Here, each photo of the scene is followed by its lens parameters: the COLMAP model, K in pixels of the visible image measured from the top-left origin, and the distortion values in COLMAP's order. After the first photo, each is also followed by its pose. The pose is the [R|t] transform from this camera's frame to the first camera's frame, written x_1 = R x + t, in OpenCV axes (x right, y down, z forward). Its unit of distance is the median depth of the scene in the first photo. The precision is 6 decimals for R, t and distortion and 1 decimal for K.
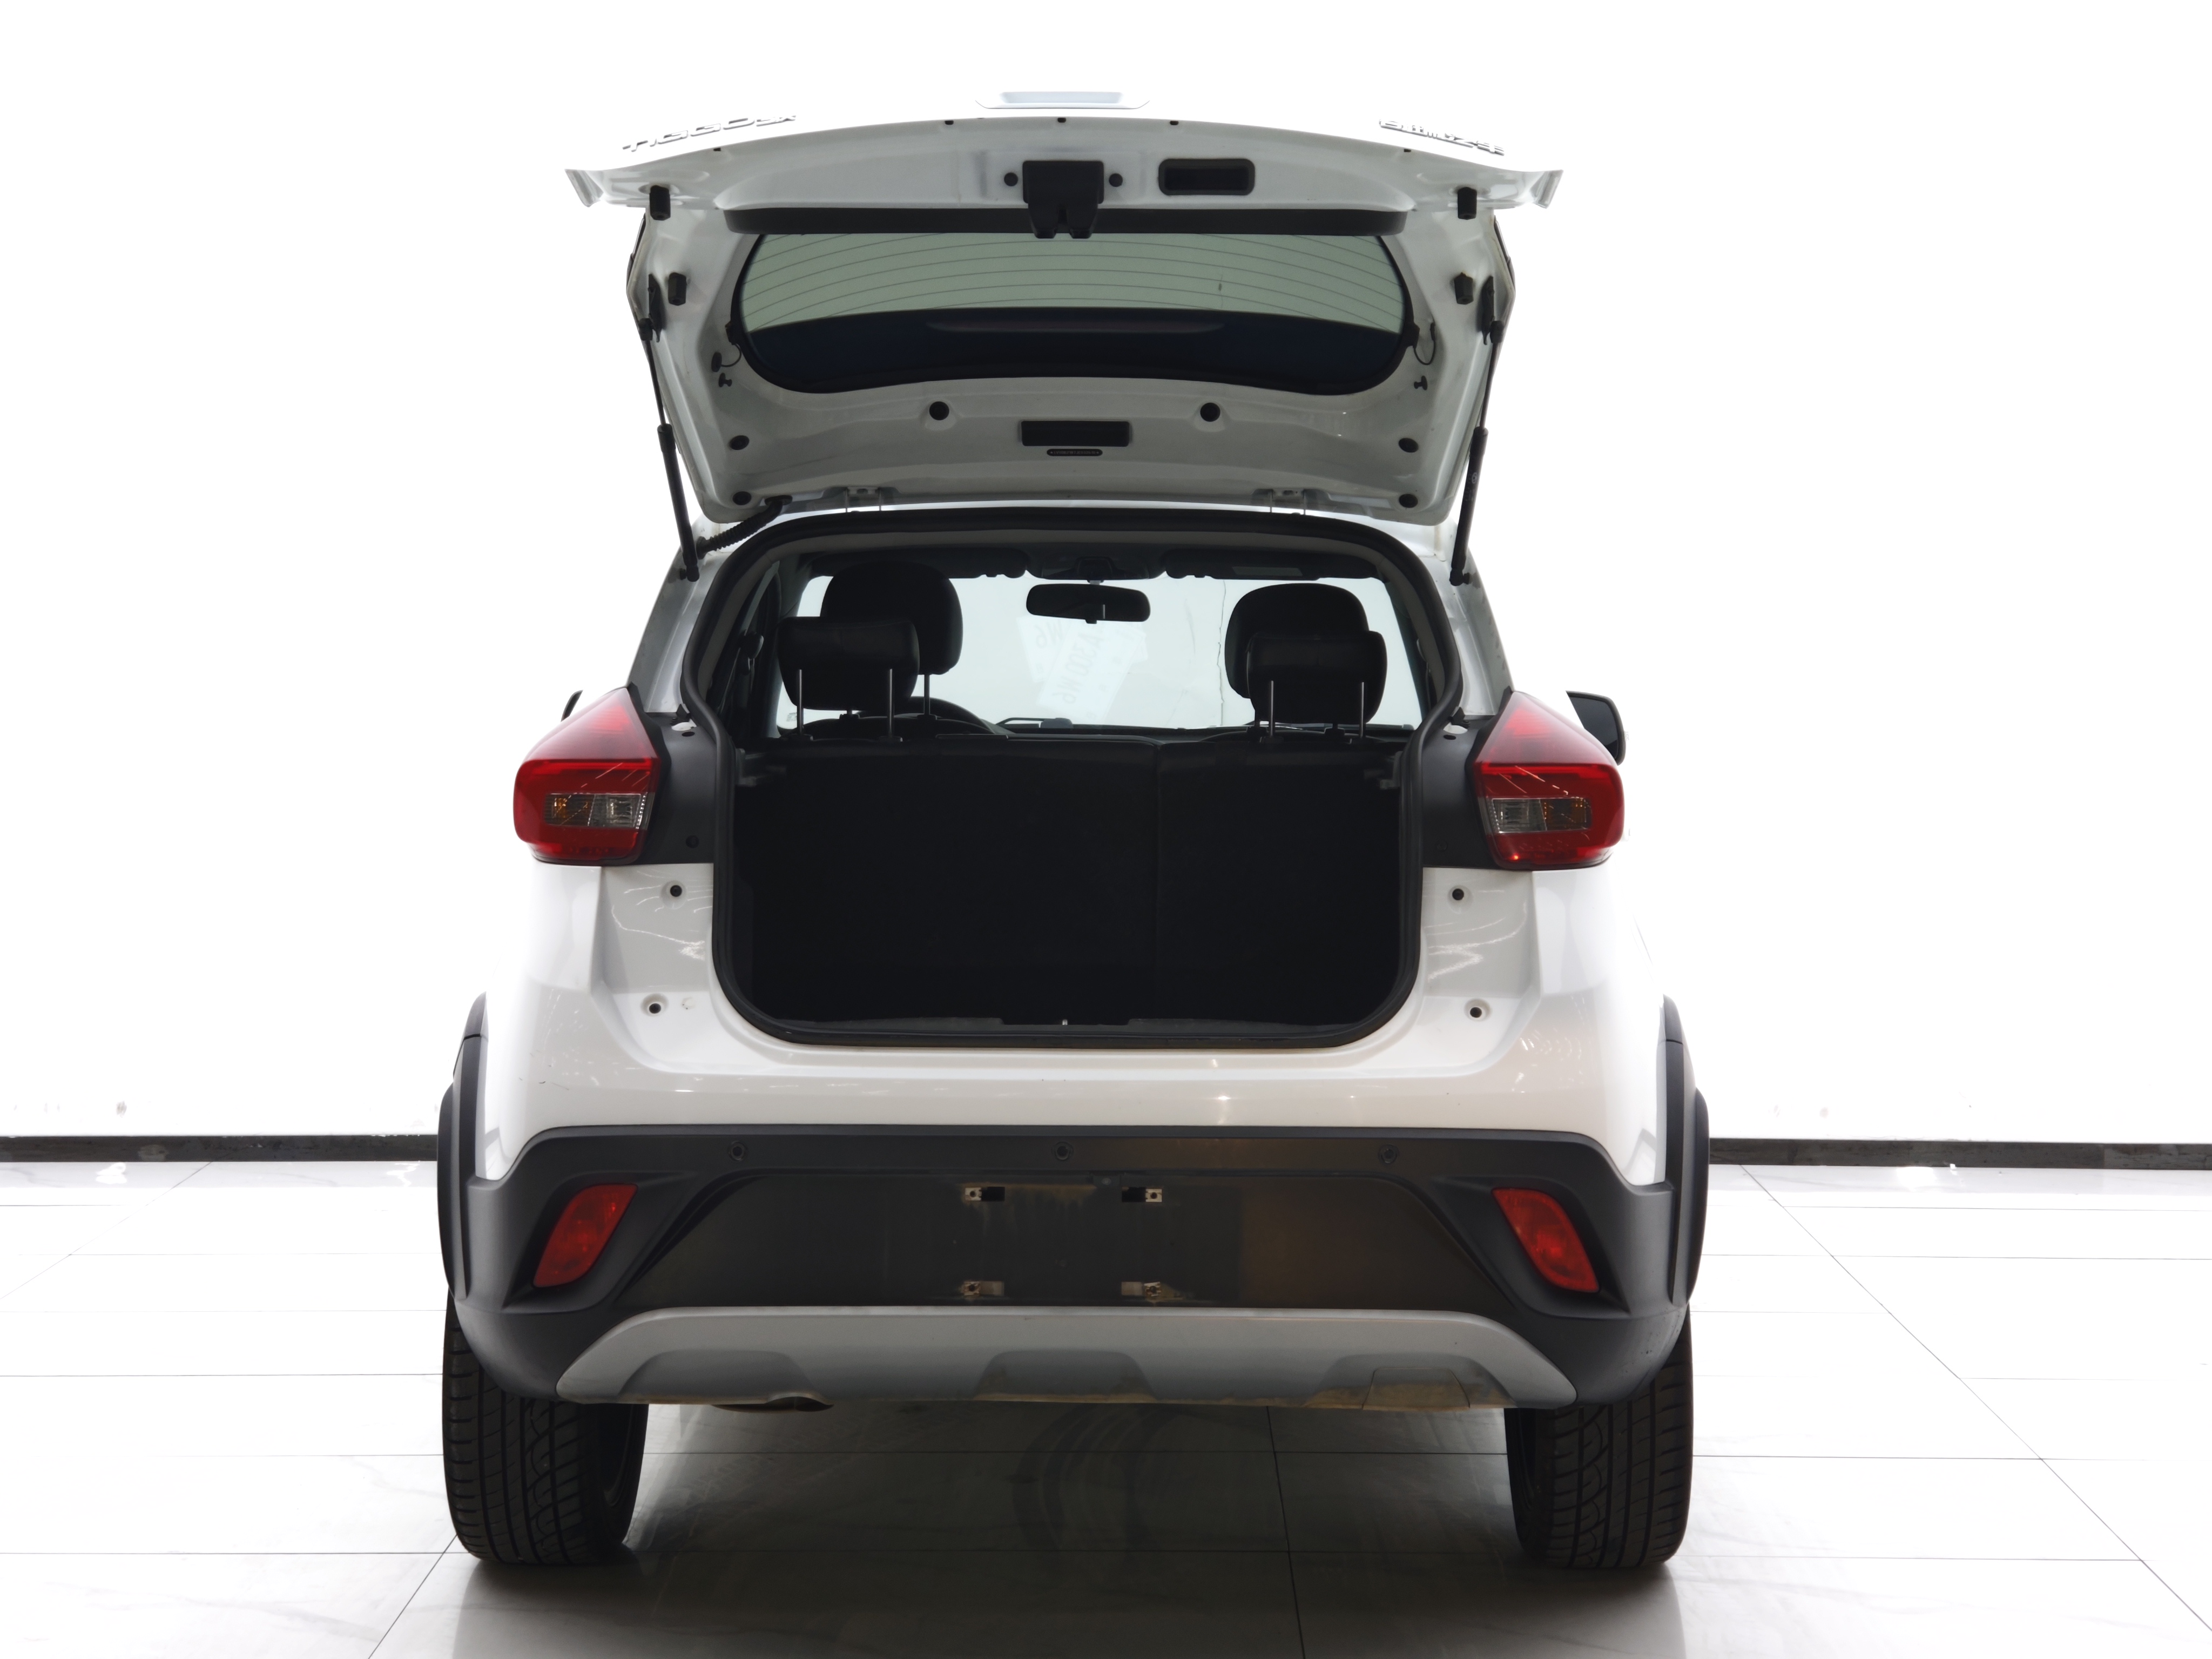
lens RADIAL K [[3946.1, 0, 1106.0], [0, 3946.1, 829.5], [0, 0, 1]] dist [-0.010116, -0.018808]
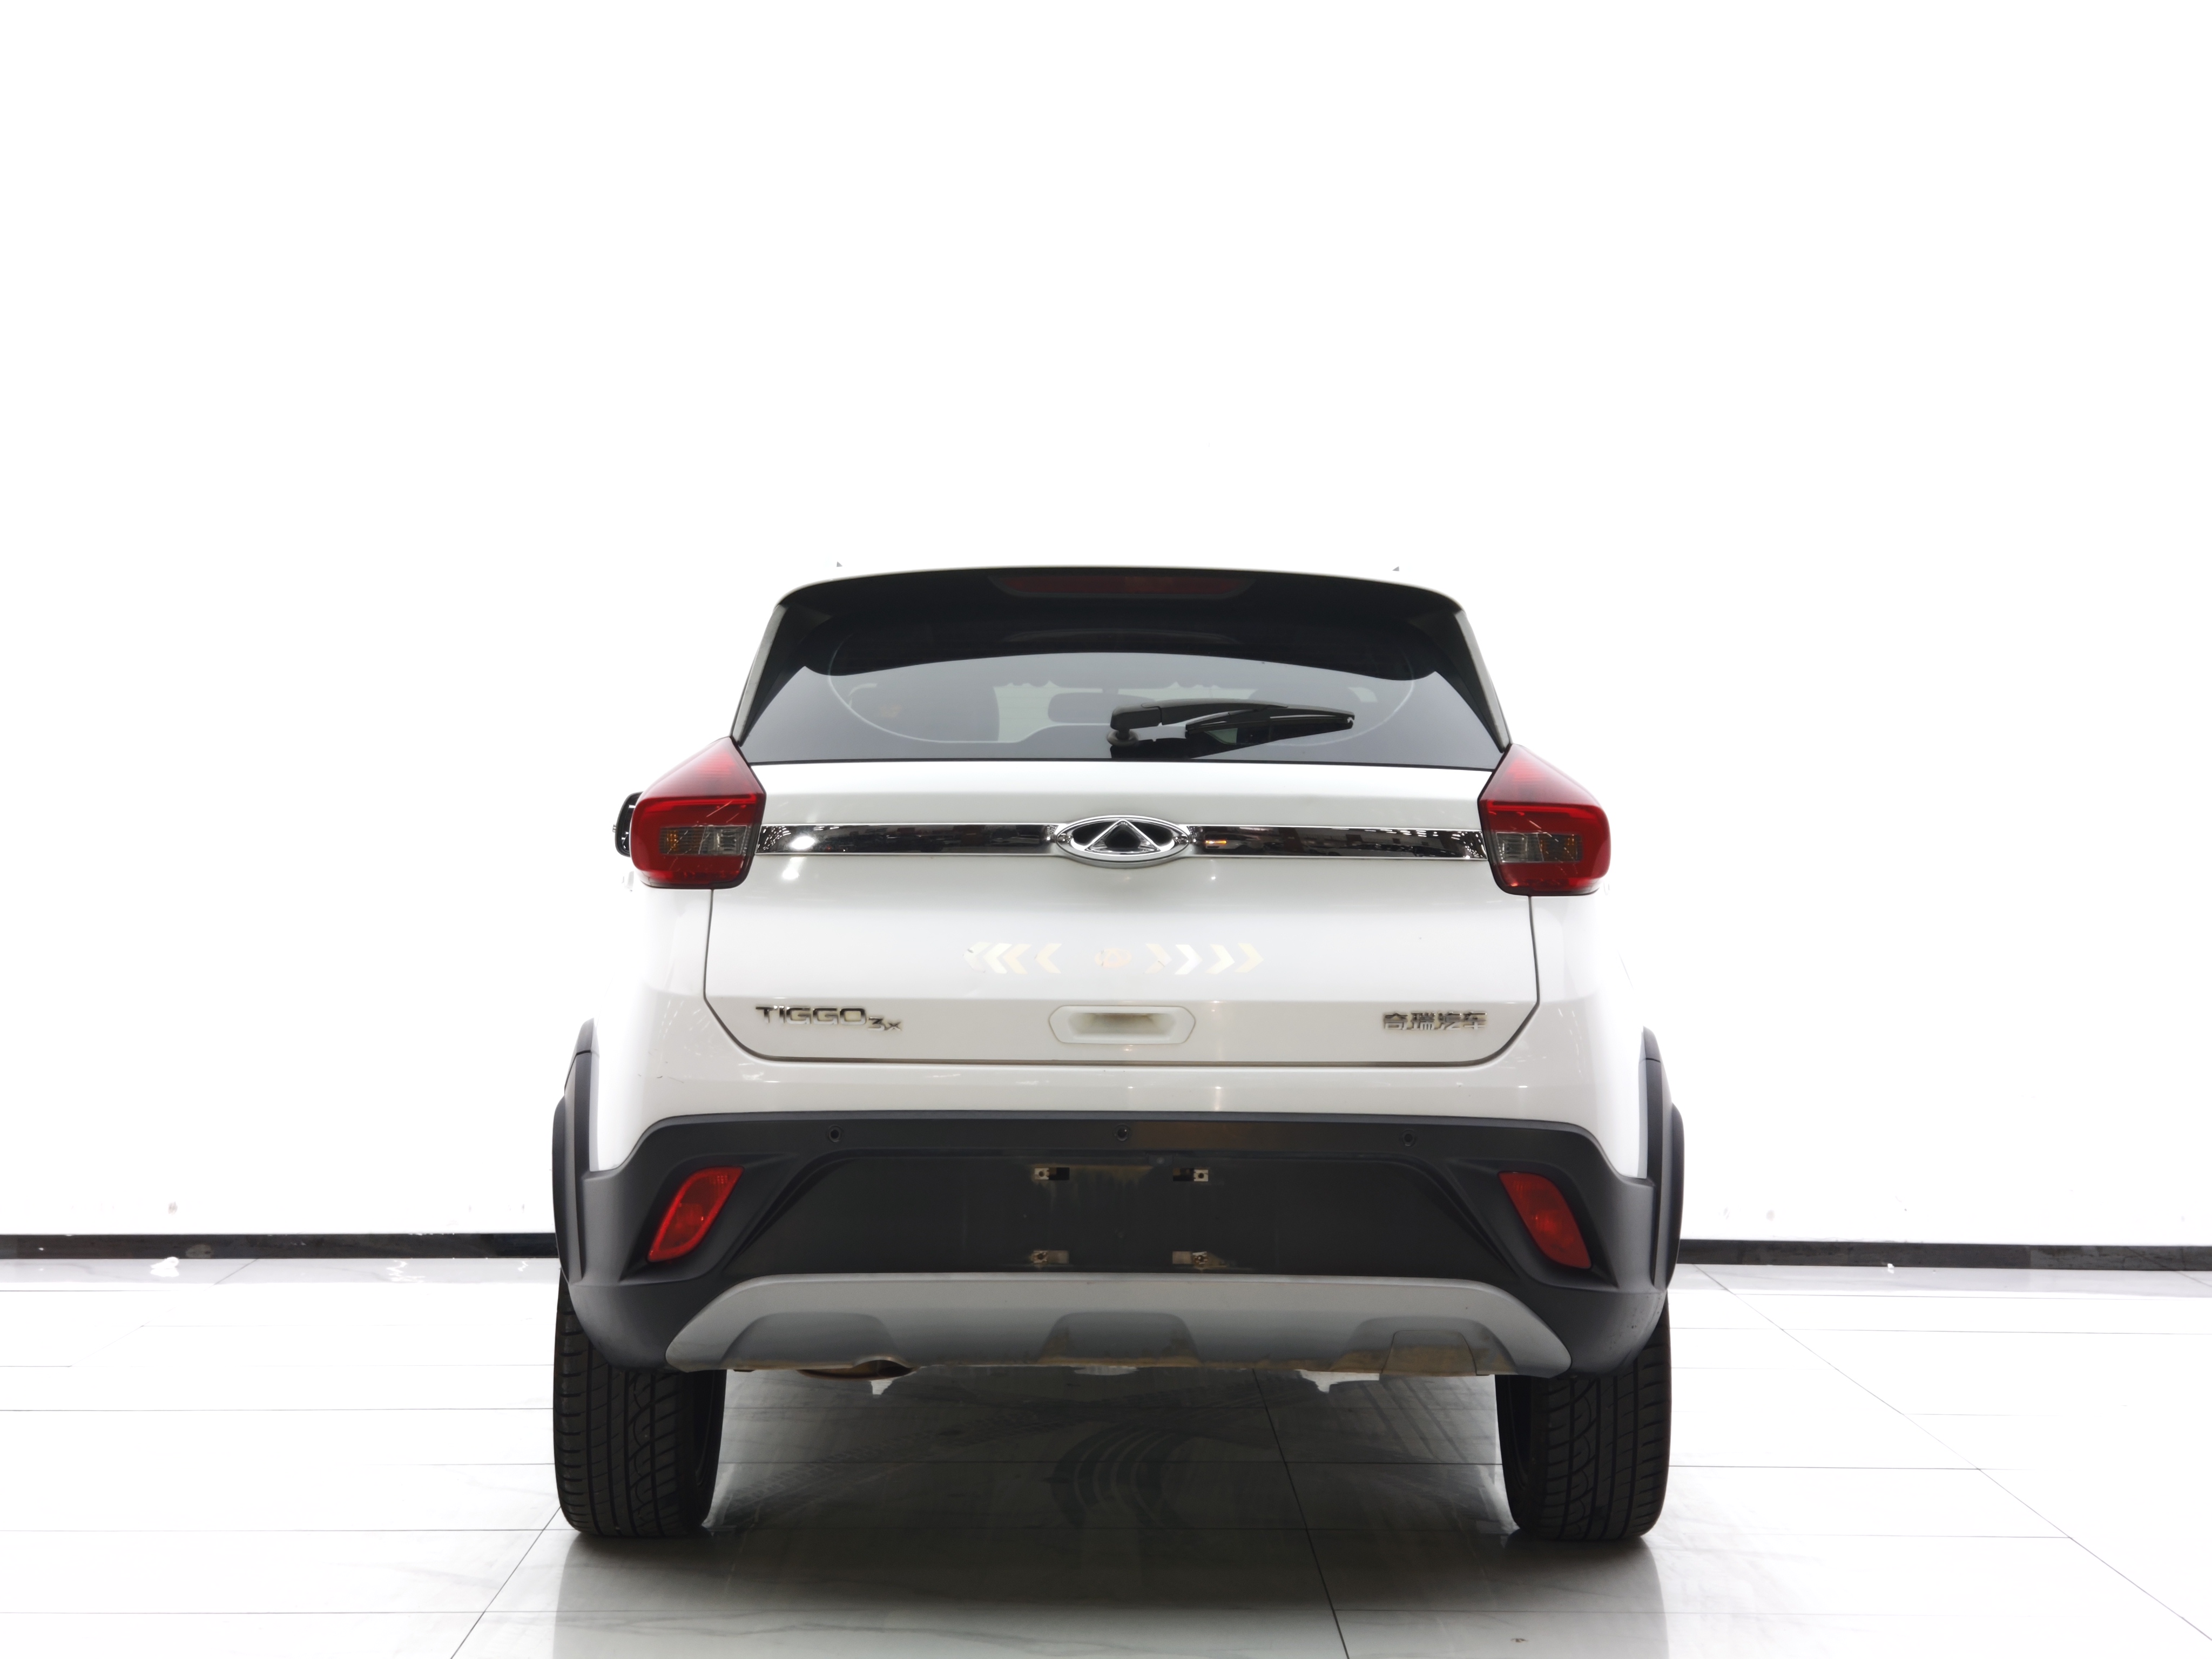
lens RADIAL K [[3946.1, 0, 1106.0], [0, 3946.1, 829.5], [0, 0, 1]] dist [-0.010116, -0.018808]
pose [[0.999796, 0.004619, 0.019685, -0.034891], [-0.003421, 0.998164, -0.060475, 0.057044], [-0.019928, 0.060395, 0.997976, -0.126820]]
